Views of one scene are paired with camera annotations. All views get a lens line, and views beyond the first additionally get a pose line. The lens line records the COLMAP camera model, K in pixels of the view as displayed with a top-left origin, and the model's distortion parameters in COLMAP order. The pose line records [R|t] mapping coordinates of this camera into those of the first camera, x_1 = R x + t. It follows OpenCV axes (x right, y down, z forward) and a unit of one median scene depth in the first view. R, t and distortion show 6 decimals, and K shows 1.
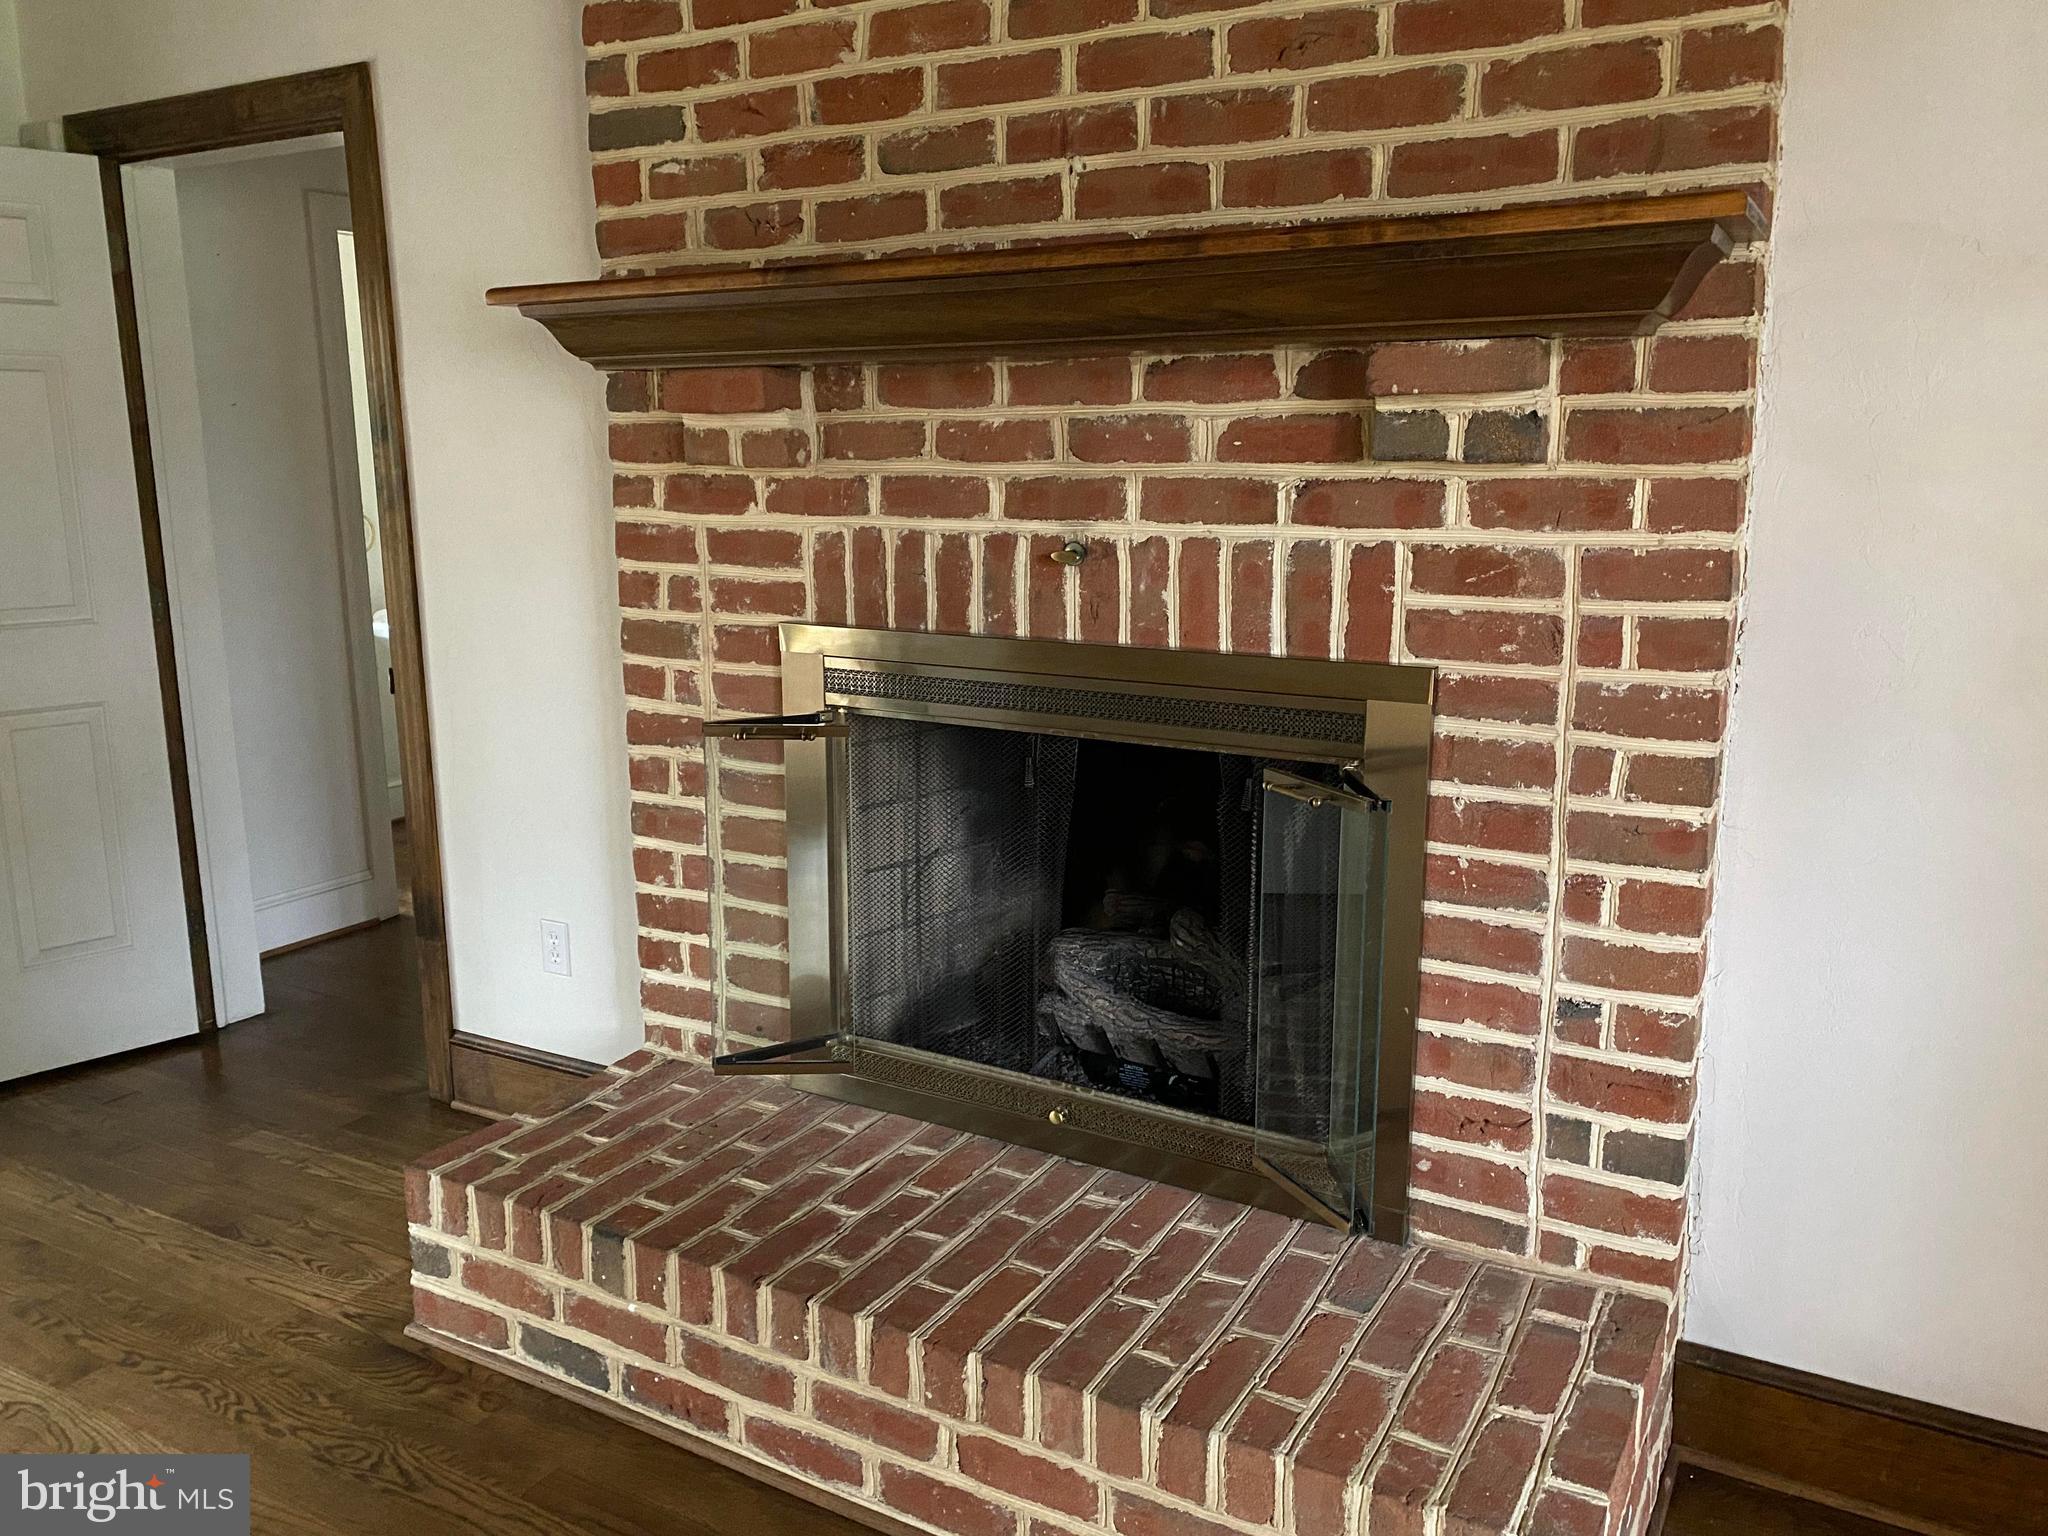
lens RADIAL K [[1560.0, 0, 1021.0], [0, 1560.0, 758.2], [0, 0, 1]] dist [0.074703, -0.123467]
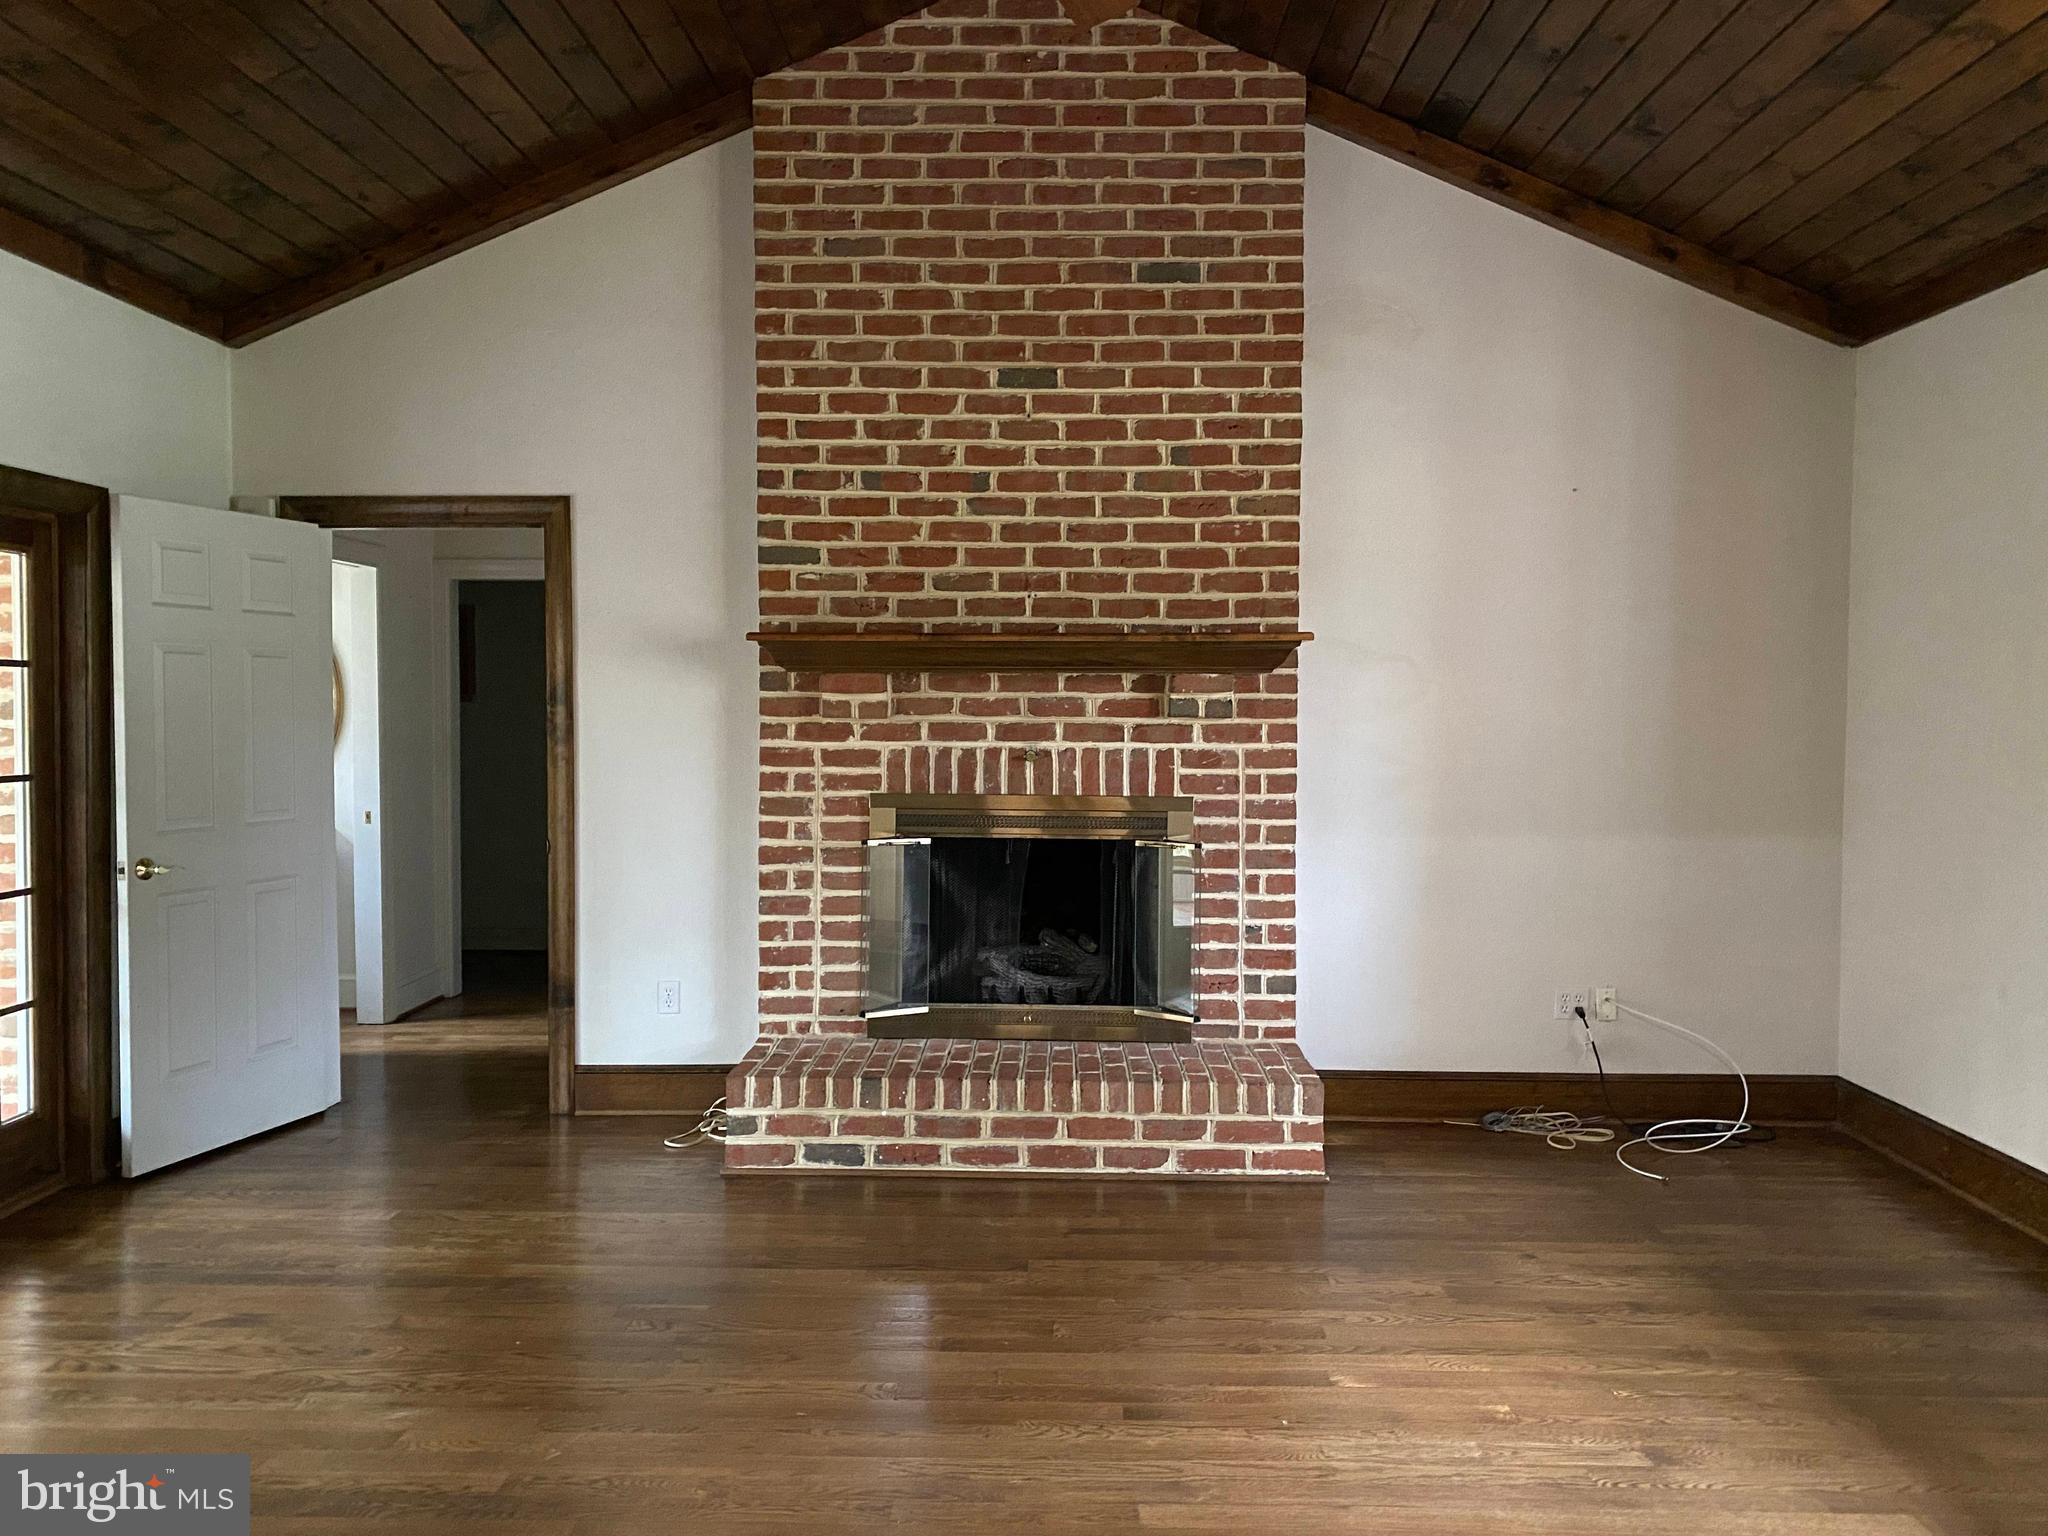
lens RADIAL K [[1564.6, 0, 1024.5], [0, 1564.6, 753.6], [0, 0, 1]] dist [0.196784, -0.508507]
pose [[0.879428, -0.007557, 0.475971, -1.113466], [0.085347, 0.986175, -0.142035, 0.197646], [-0.468318, 0.165533, 0.867915, -1.020655]]
